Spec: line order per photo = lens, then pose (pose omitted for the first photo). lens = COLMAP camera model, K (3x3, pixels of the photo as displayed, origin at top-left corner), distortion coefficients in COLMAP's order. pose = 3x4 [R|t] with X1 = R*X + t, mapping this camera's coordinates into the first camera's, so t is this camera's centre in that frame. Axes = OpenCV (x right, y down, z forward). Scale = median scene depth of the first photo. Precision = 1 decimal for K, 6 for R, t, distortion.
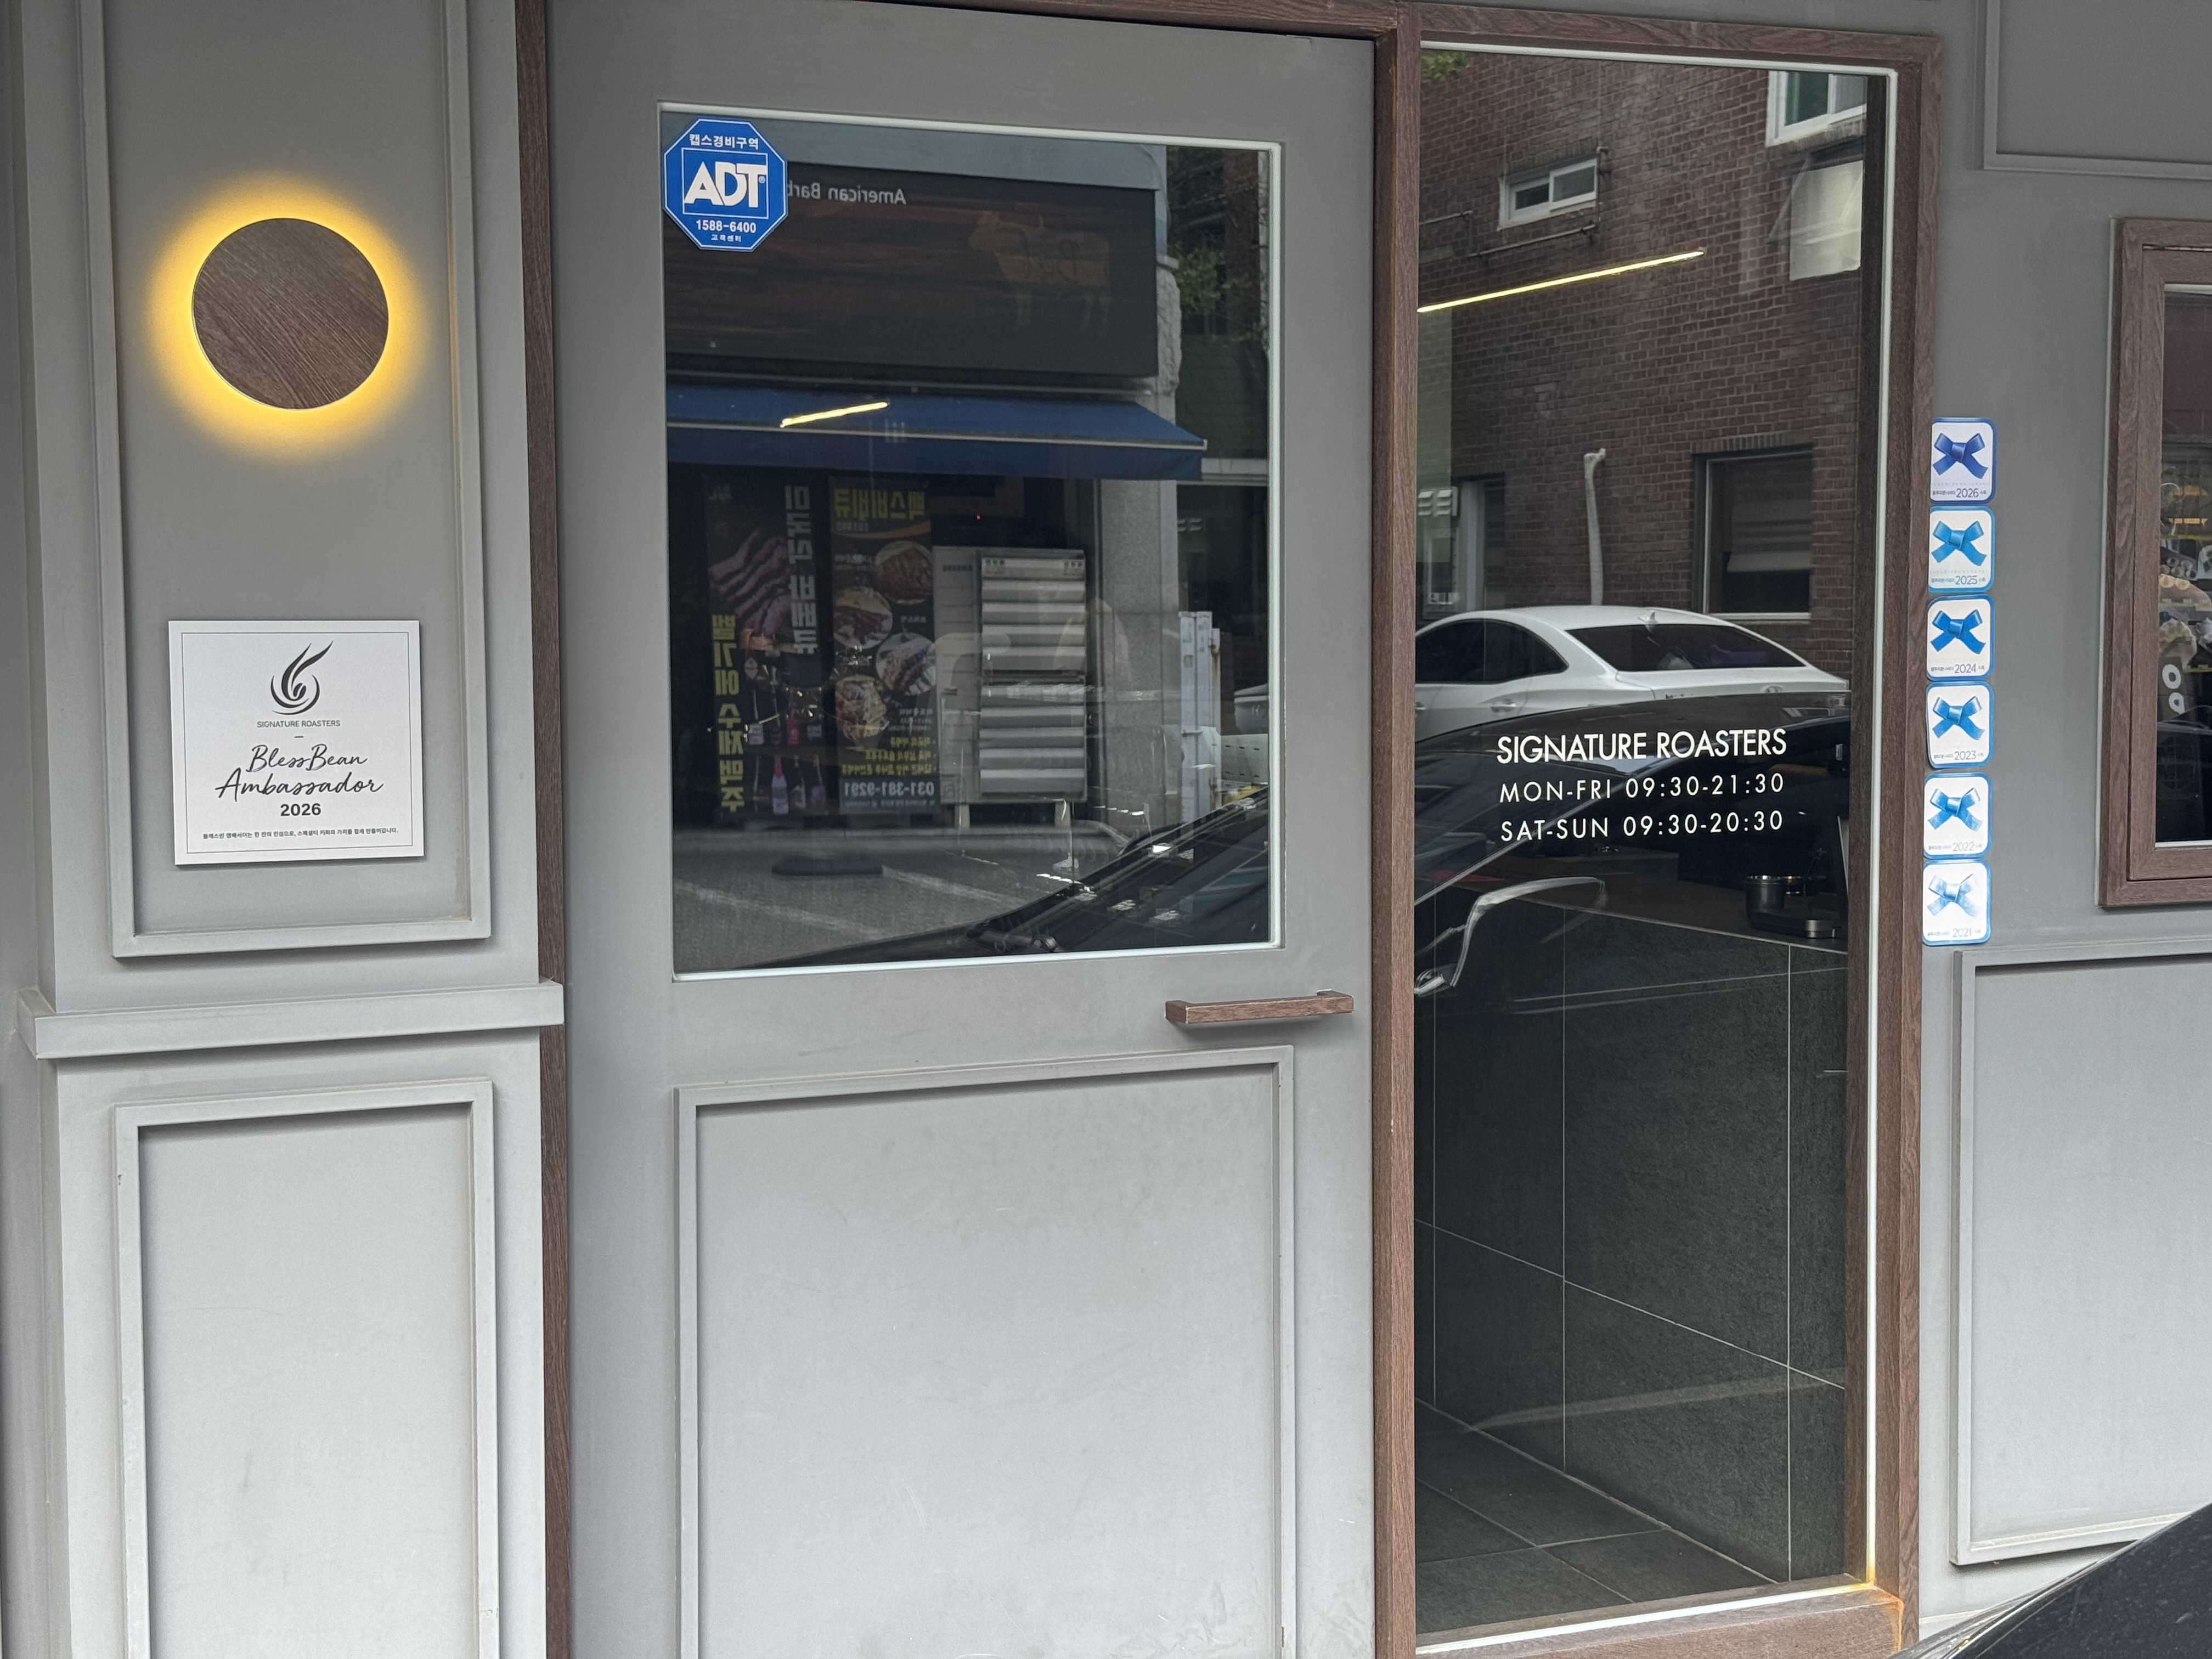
lens RADIAL K [[3054.9, 0, 1097.6], [0, 3054.9, 829.3], [0, 0, 1]] dist [0.148770, 0.000000]
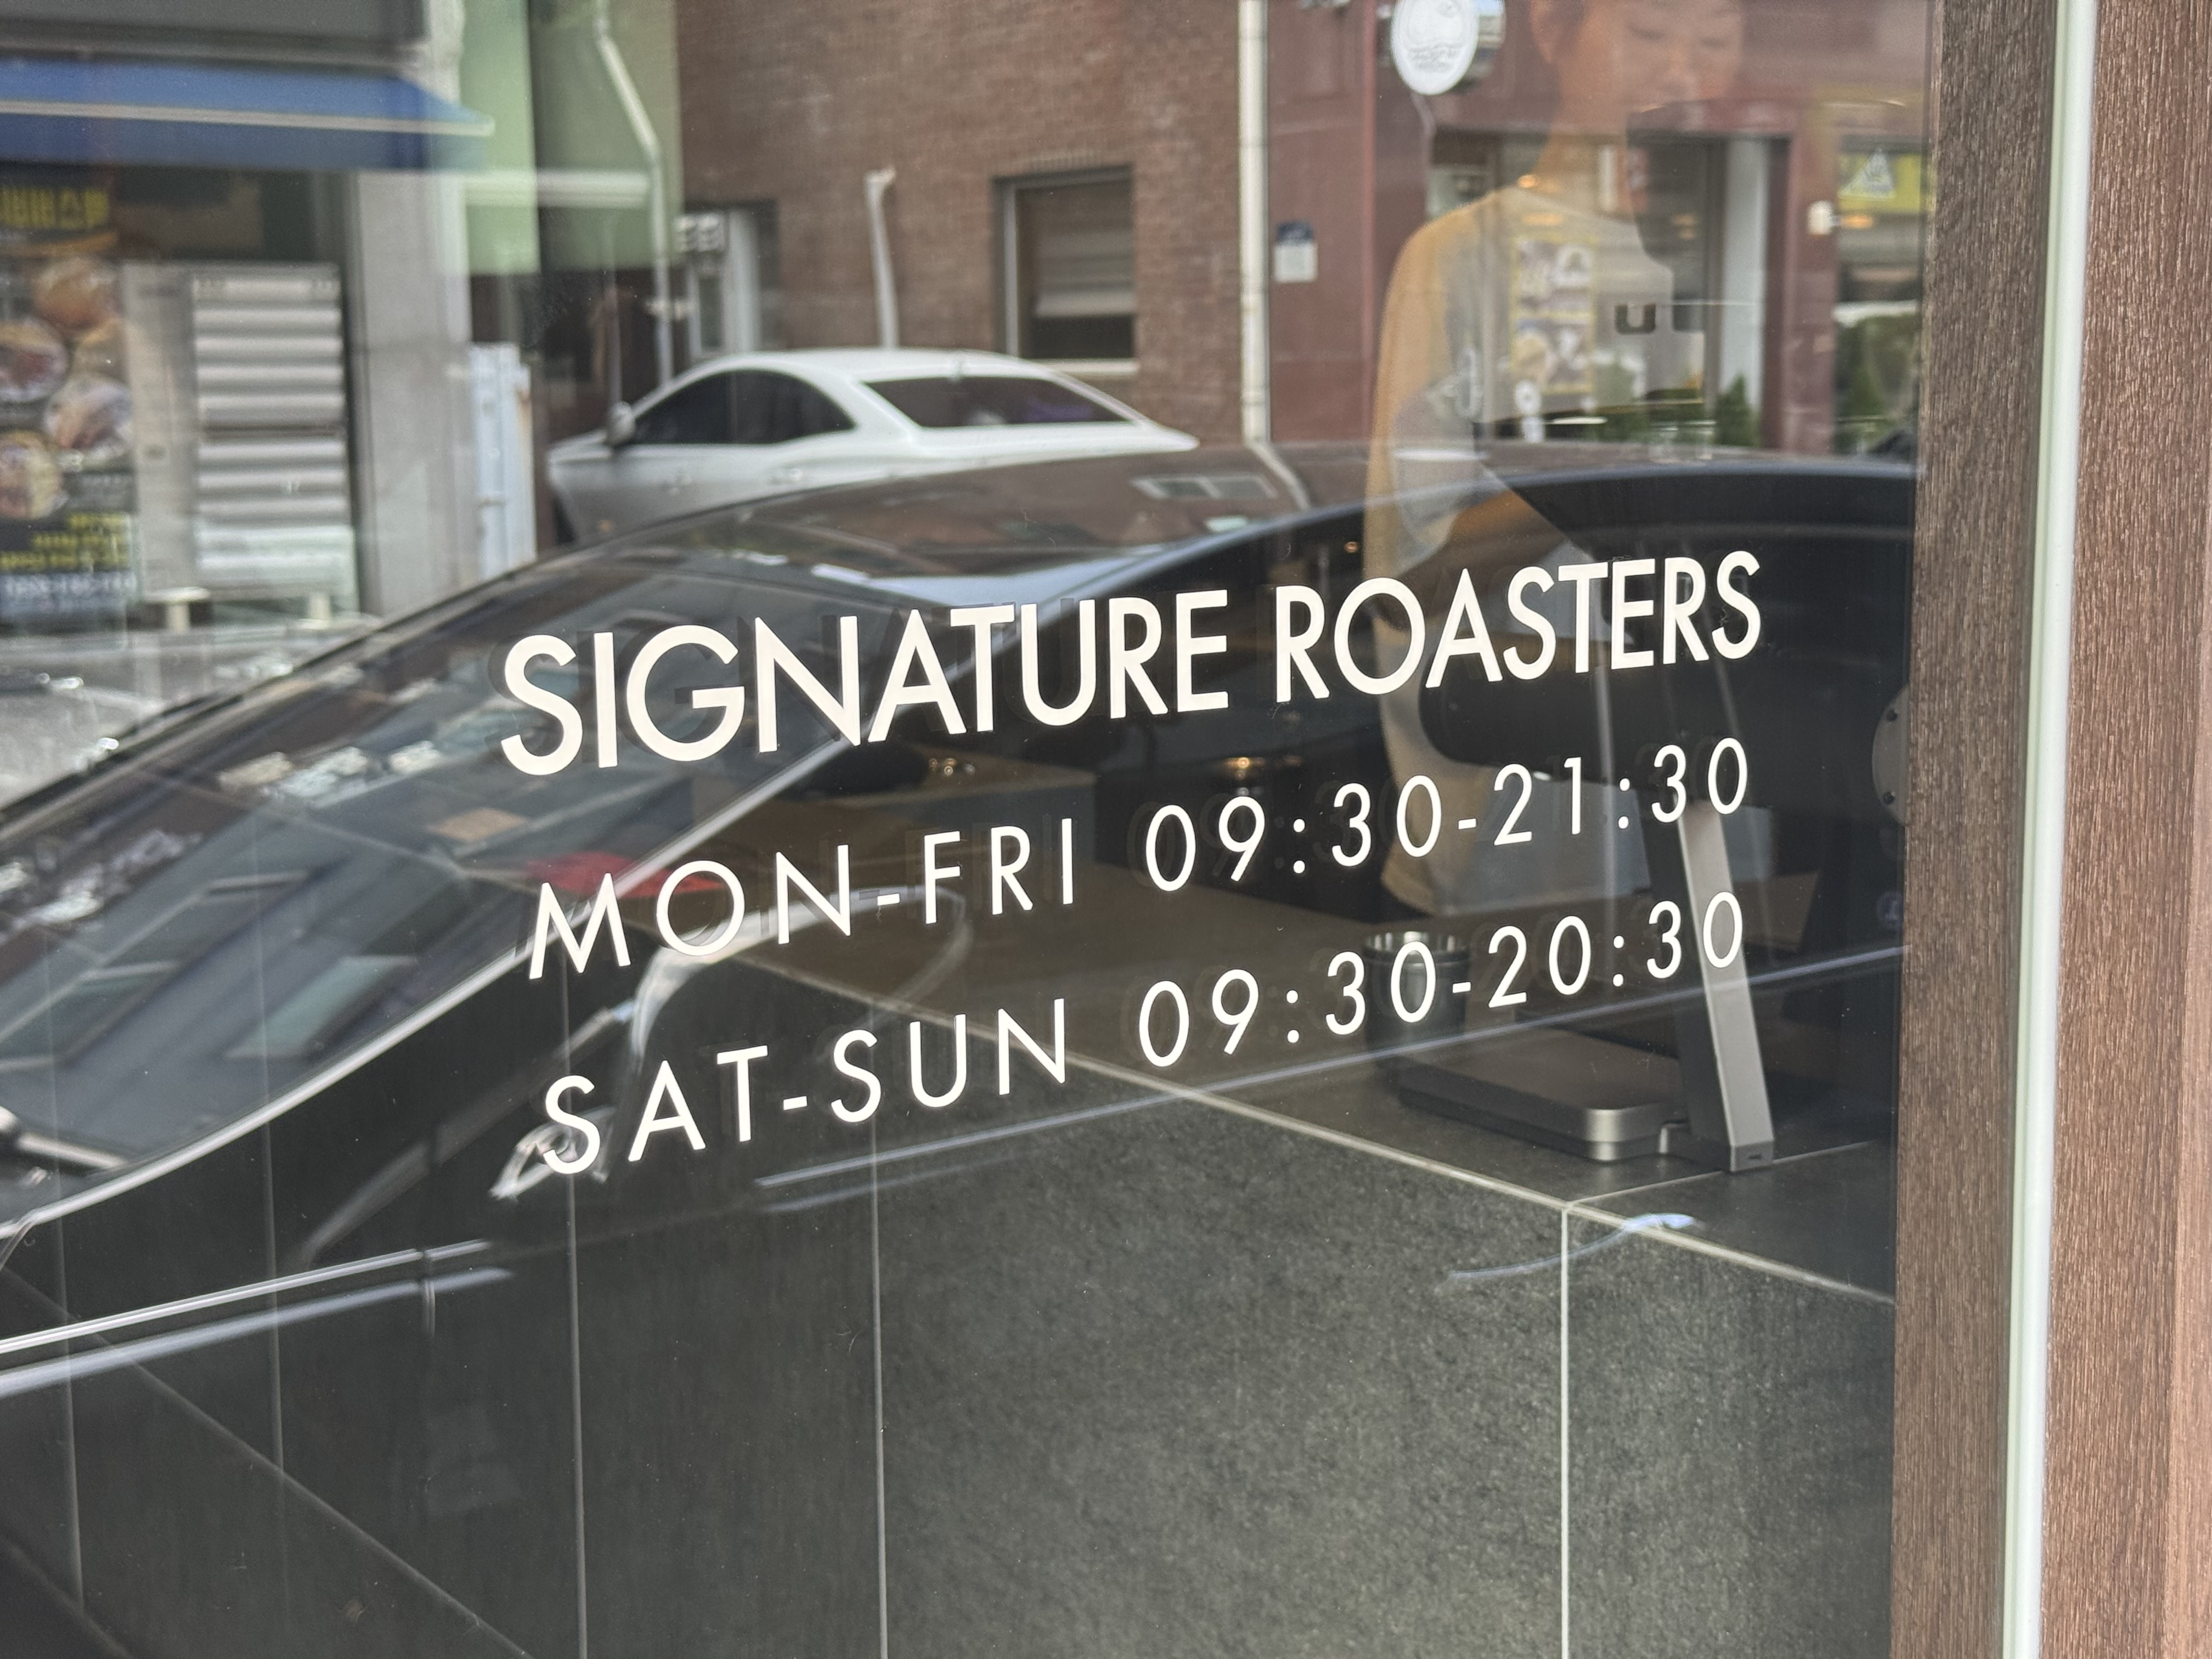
lens RADIAL K [[3054.9, 0, 1099.0], [0, 3054.9, 821.9], [0, 0, 1]] dist [0.148770, 0.000000]
pose [[0.973676, -0.041867, 0.224059, 0.117480], [0.025748, 0.996897, 0.074385, -0.030368], [-0.226478, -0.066658, 0.971733, 0.767697]]
